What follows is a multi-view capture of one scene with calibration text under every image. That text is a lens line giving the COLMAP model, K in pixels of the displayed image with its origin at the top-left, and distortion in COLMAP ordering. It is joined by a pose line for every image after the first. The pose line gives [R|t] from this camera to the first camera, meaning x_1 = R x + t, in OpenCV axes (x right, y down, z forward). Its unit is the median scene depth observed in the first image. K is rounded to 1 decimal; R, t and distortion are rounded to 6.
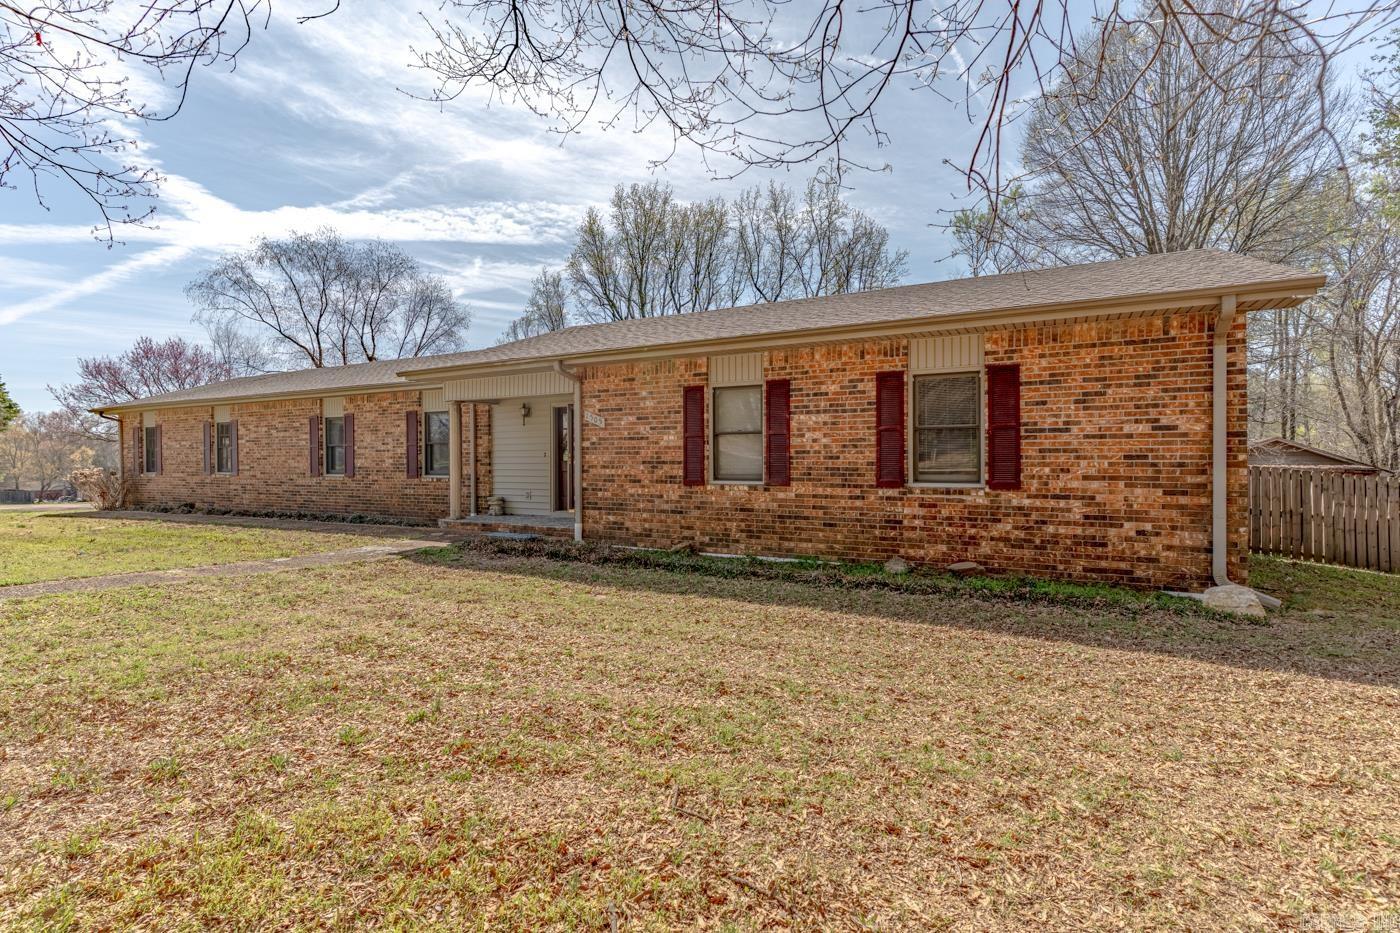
lens RADIAL K [[677.5, 0, 706.5], [0, 677.5, 467.5], [0, 0, 1]] dist [-0.000803, 0.001986]
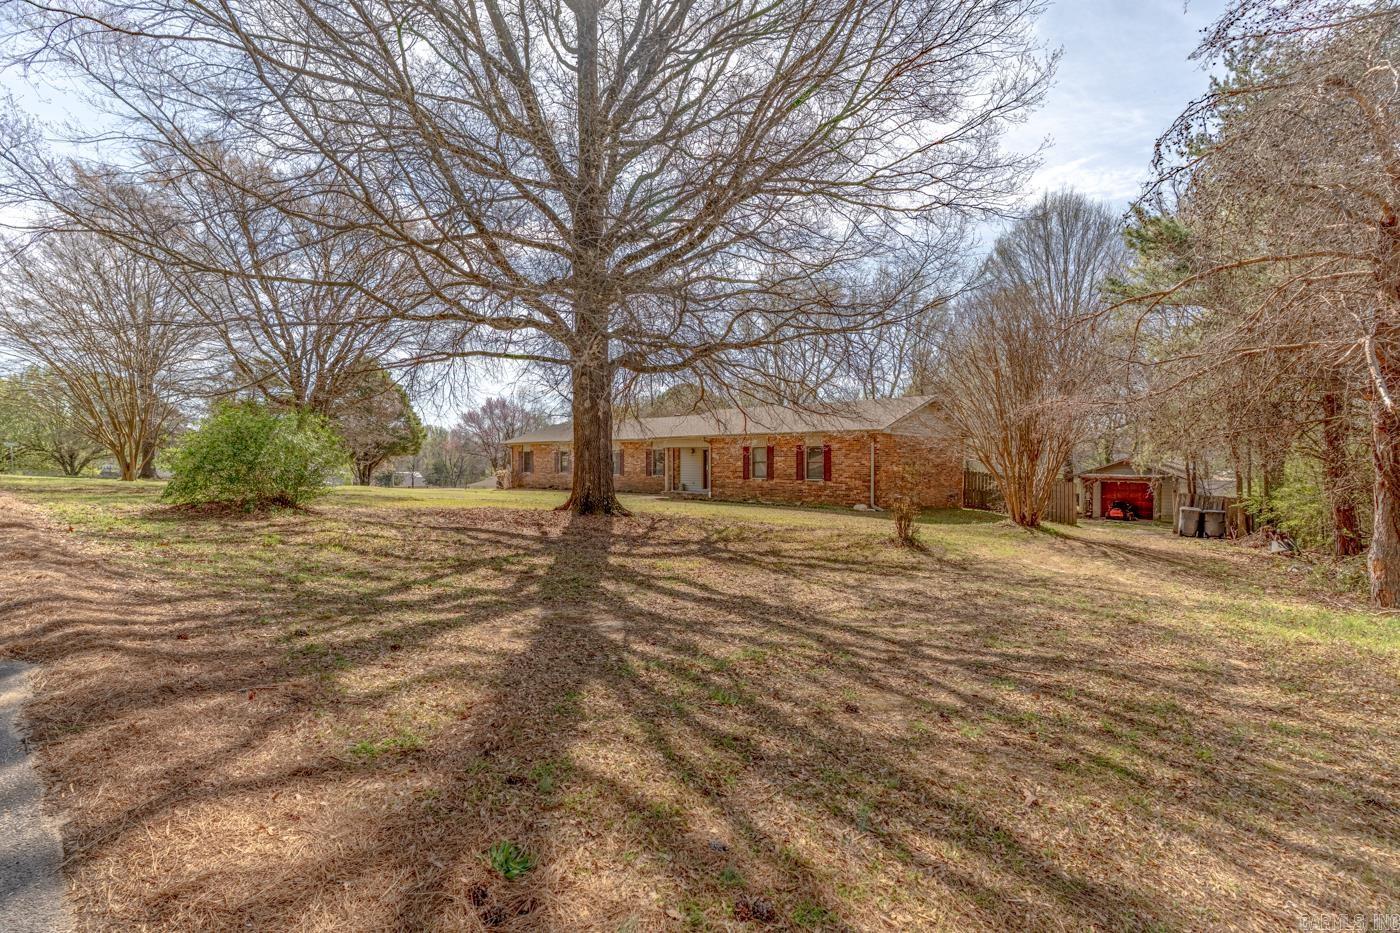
lens RADIAL K [[677.5, 0, 699.2], [0, 677.5, 466.6], [0, 0, 1]] dist [-0.000803, 0.001986]
pose [[0.970781, 0.000782, -0.239967, 0.570221], [0.001113, 0.999969, 0.007765, -0.061300], [0.239965, -0.007805, 0.970750, -2.260613]]
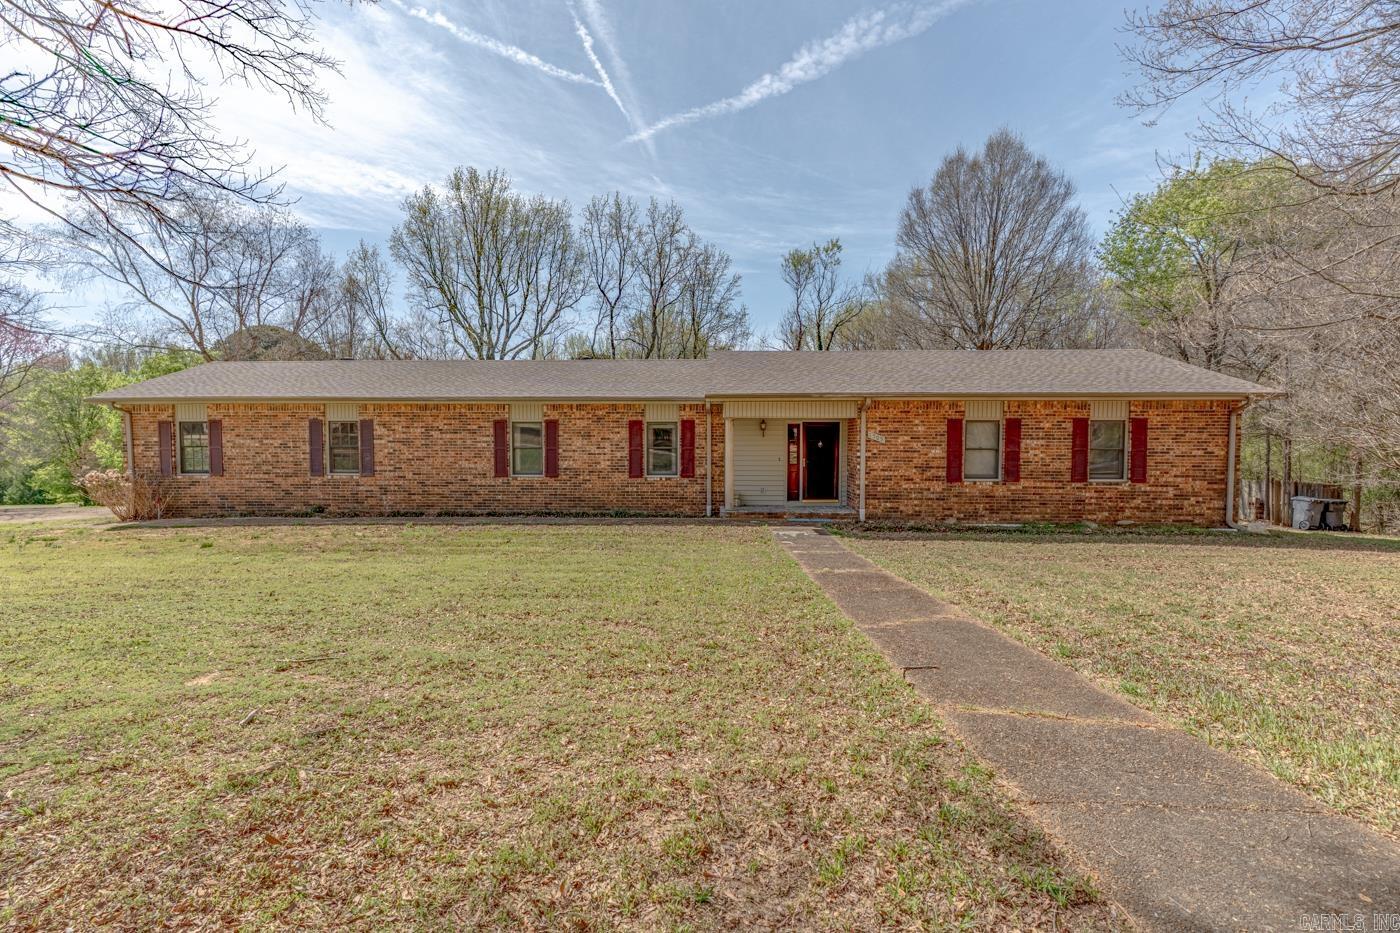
lens RADIAL K [[677.5, 0, 709.7], [0, 677.5, 475.5], [0, 0, 1]] dist [-0.000803, 0.001986]
pose [[0.894807, -0.011772, 0.446299, -1.379927], [-0.001743, 0.999553, 0.029860, -0.039168], [-0.446450, -0.027496, 0.894386, -0.174053]]
